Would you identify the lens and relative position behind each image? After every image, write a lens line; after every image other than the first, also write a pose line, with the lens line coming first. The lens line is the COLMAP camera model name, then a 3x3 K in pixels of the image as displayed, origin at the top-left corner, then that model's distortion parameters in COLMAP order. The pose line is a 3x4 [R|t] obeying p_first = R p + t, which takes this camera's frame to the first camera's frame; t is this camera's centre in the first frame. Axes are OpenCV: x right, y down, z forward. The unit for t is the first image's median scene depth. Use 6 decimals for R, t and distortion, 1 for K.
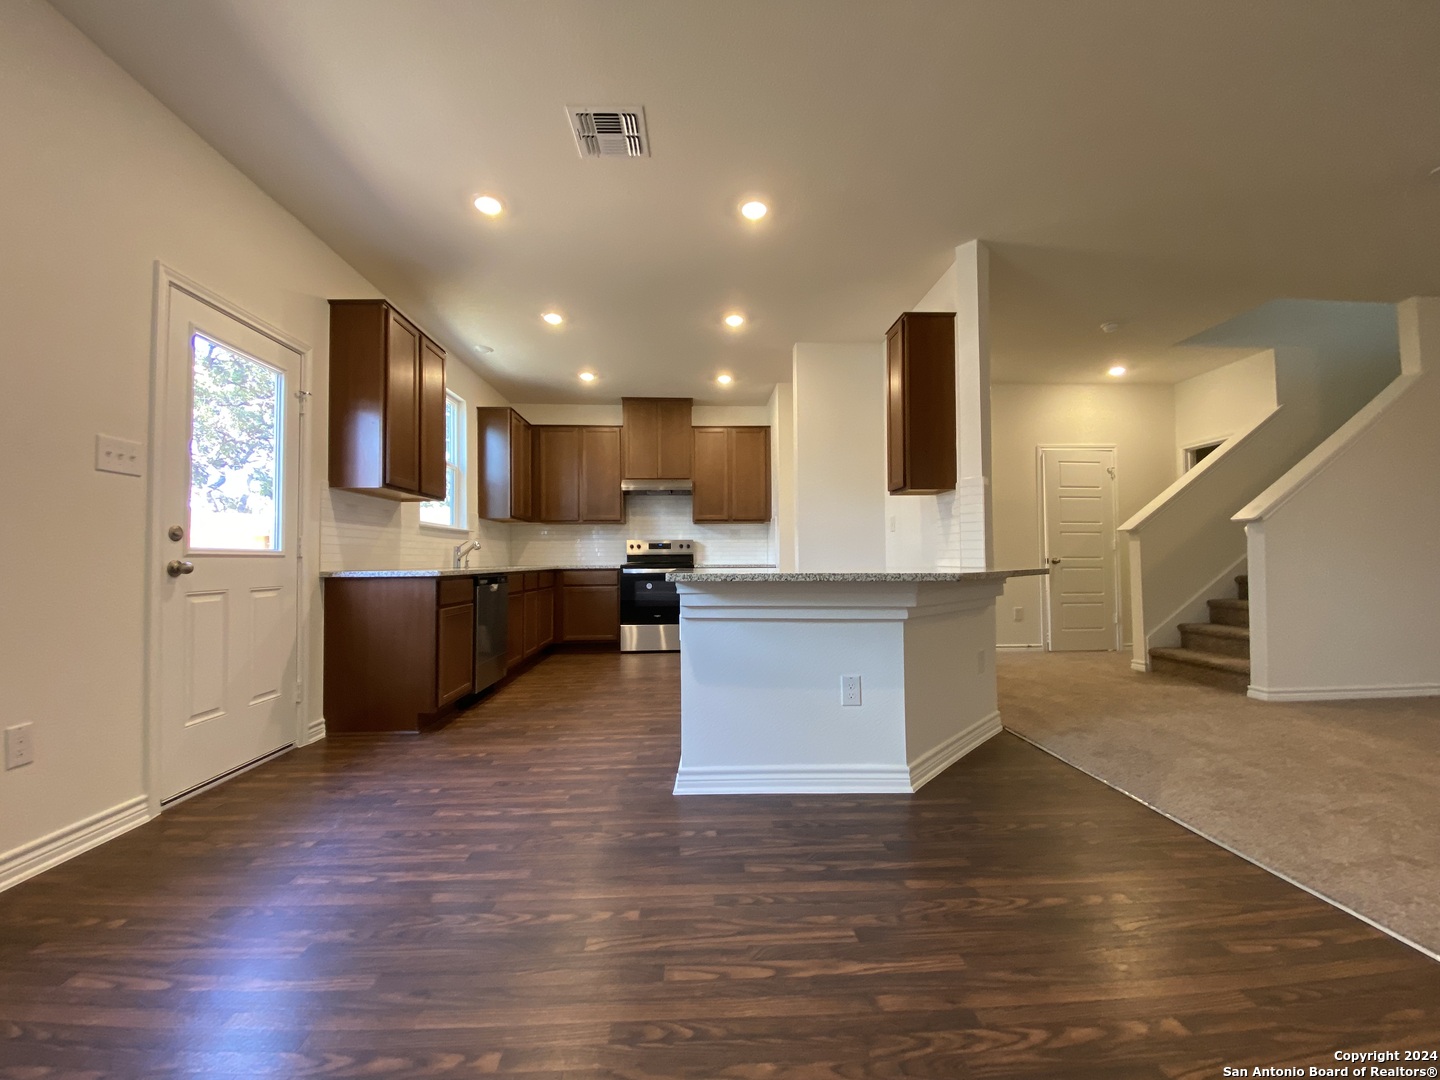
lens RADIAL K [[588.4, 0, 728.0], [0, 588.4, 542.2], [0, 0, 1]] dist [0.012779, -0.009285]
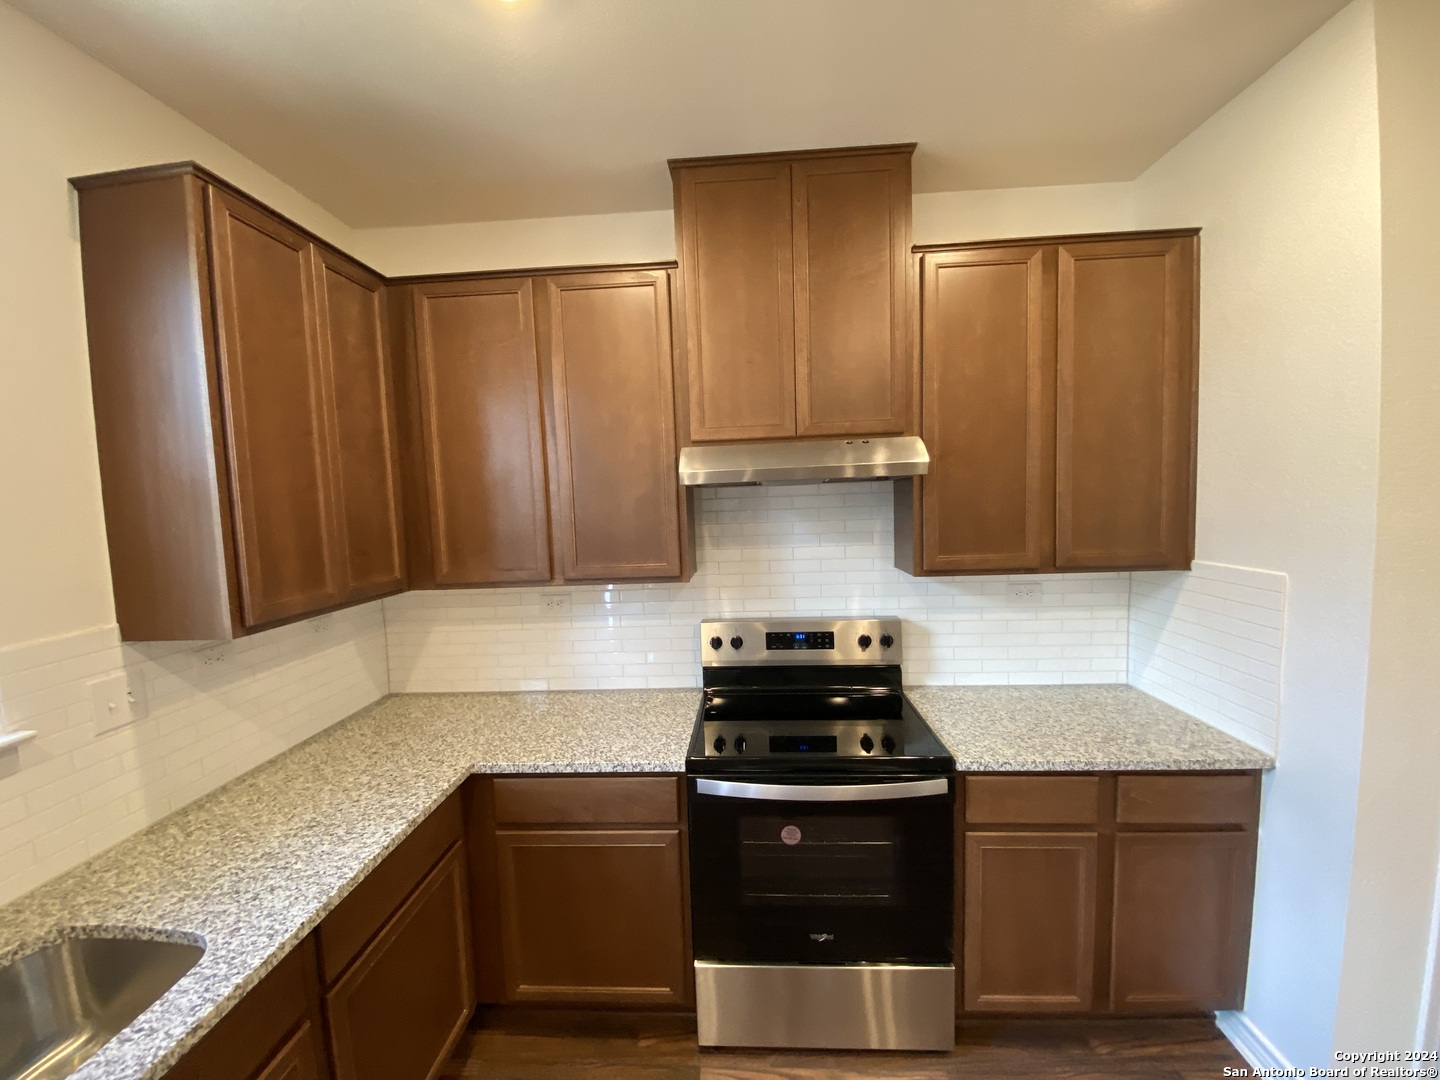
lens RADIAL K [[588.4, 0, 721.7], [0, 588.4, 544.3], [0, 0, 1]] dist [0.012779, -0.009285]
pose [[0.993510, -0.016146, -0.112592, -0.134631], [0.028943, 0.993177, 0.112966, -0.095549], [0.109999, -0.115492, 0.987199, 0.744662]]
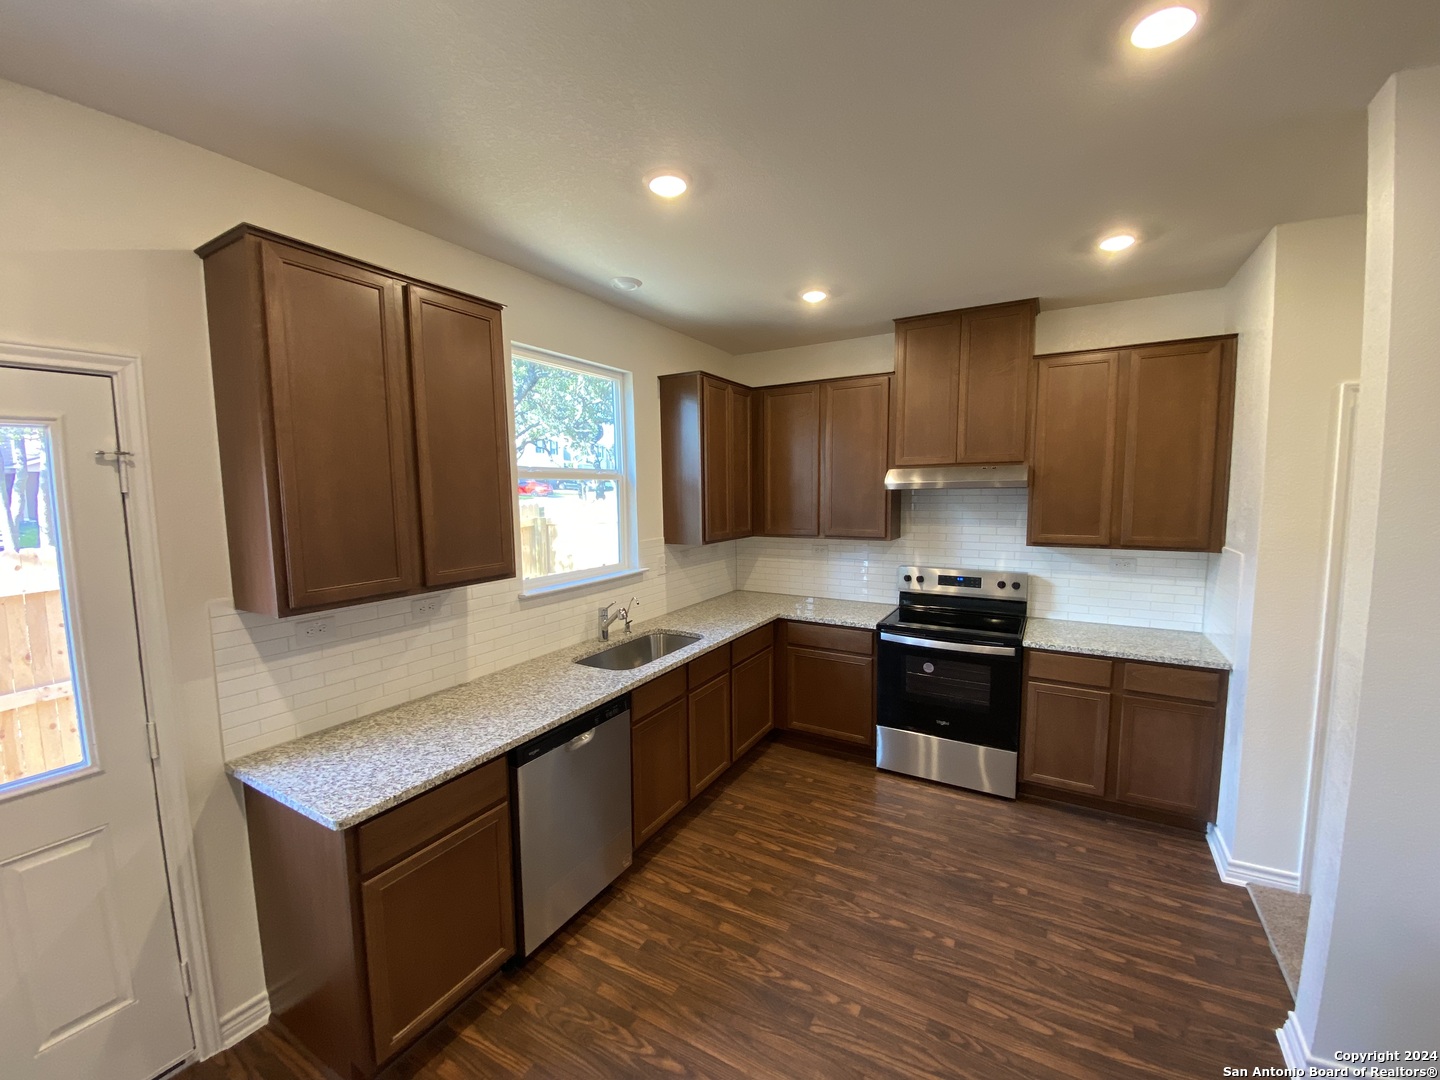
lens RADIAL K [[588.4, 0, 704.4], [0, 588.4, 540.2], [0, 0, 1]] dist [0.012779, -0.009285]
pose [[0.827865, 0.049243, -0.558762, -0.004152], [0.022767, 0.992369, 0.121187, -0.118219], [0.560466, -0.113048, 0.820426, 0.443905]]
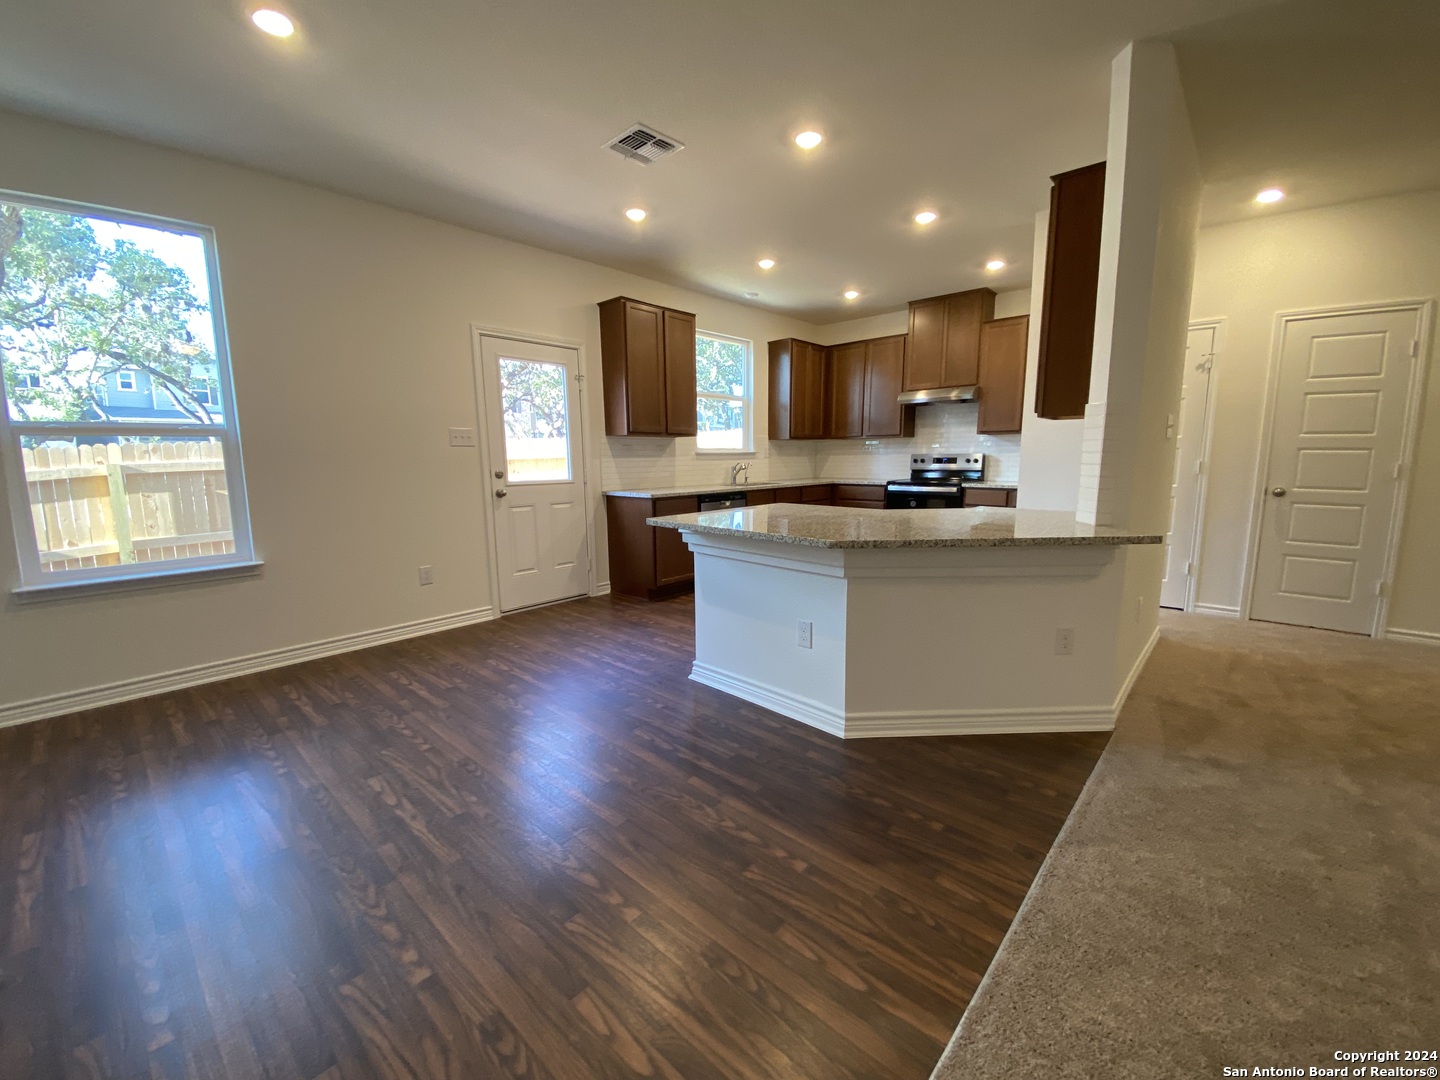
lens RADIAL K [[588.4, 0, 708.6], [0, 588.4, 547.4], [0, 0, 1]] dist [0.012779, -0.009285]
pose [[0.694506, 0.113216, -0.710524, 0.345162], [0.027137, 0.982717, 0.183112, -0.044074], [0.718975, -0.146454, 0.679431, 0.066056]]
